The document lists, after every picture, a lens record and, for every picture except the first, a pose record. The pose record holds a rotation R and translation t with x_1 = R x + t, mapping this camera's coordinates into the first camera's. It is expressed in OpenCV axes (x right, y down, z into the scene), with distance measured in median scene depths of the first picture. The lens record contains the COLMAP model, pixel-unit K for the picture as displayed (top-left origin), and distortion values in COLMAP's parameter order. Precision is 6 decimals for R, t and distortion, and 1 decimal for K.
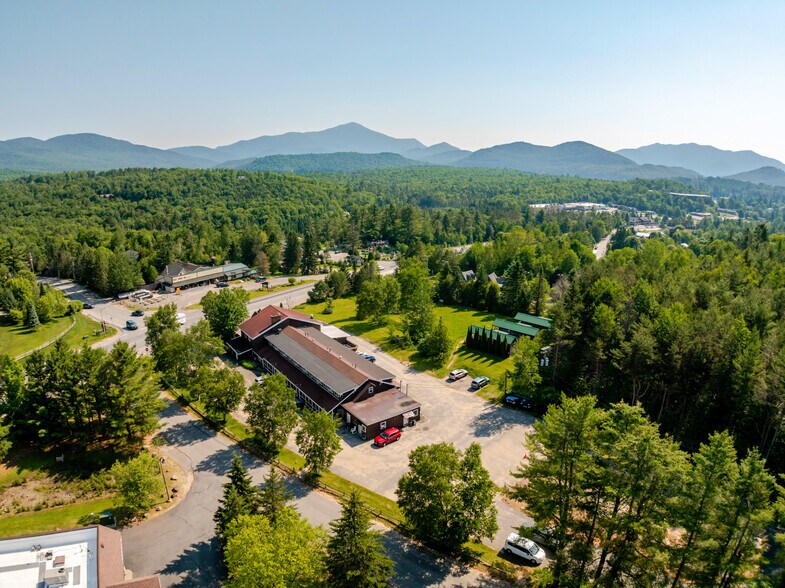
lens RADIAL K [[485.0, 0, 393.6], [0, 485.0, 289.2], [0, 0, 1]] dist [-0.200544, 0.027434]
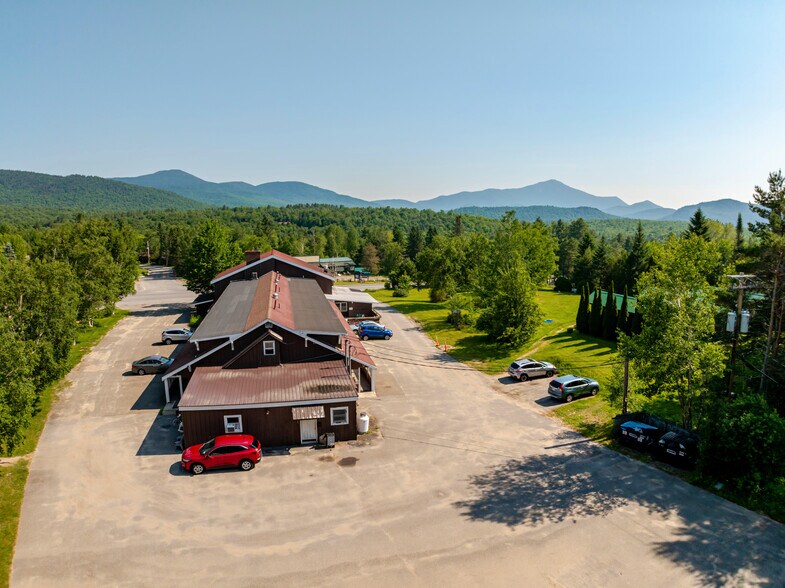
lens RADIAL K [[485.0, 0, 393.6], [0, 485.0, 289.2], [0, 0, 1]] dist [-0.200544, 0.027434]
pose [[0.919629, 0.051690, -0.389372, 0.122359], [-0.096999, 0.990487, -0.097605, 0.105888], [0.380622, 0.127529, 0.915895, 0.363593]]
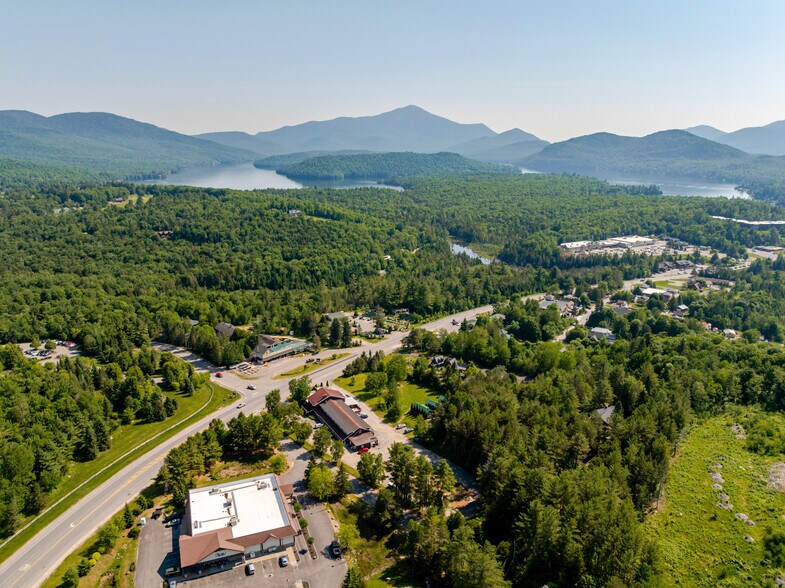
lens RADIAL K [[550.2, 0, 392.5], [0, 550.2, 294.0], [0, 0, 1]] dist [-0.036316, -0.001976]
pose [[0.993028, 0.021662, -0.115867, 0.258843], [-0.021501, 0.999765, 0.002640, -0.312871], [0.115897, -0.000130, 0.993261, -1.098320]]
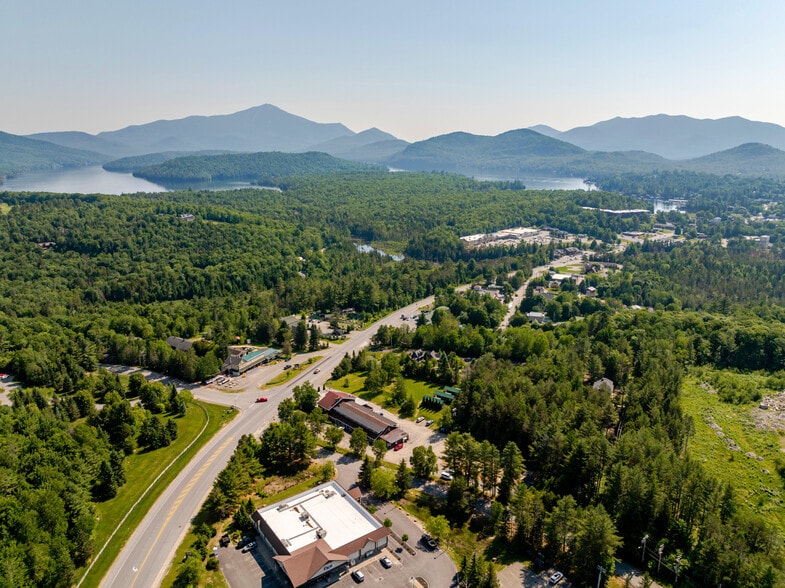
lens RADIAL K [[550.2, 0, 392.5], [0, 550.2, 294.0], [0, 0, 1]] dist [-0.036316, -0.001976]
pose [[0.990796, -0.045545, 0.127473, -0.214698], [0.045080, 0.998962, 0.006531, -0.312513], [-0.127639, -0.000724, 0.991820, -1.124111]]
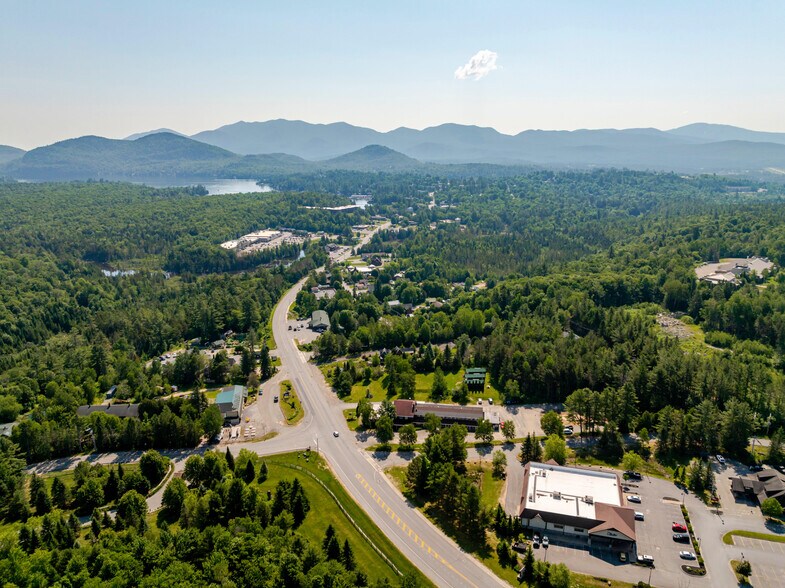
lens RADIAL K [[550.2, 0, 392.5], [0, 550.2, 294.0], [0, 0, 1]] dist [-0.036316, -0.001976]
pose [[0.705275, -0.191585, 0.682556, -1.397215], [0.191039, 0.978537, 0.077266, -0.466389], [-0.682709, 0.075901, 0.726737, -0.574370]]
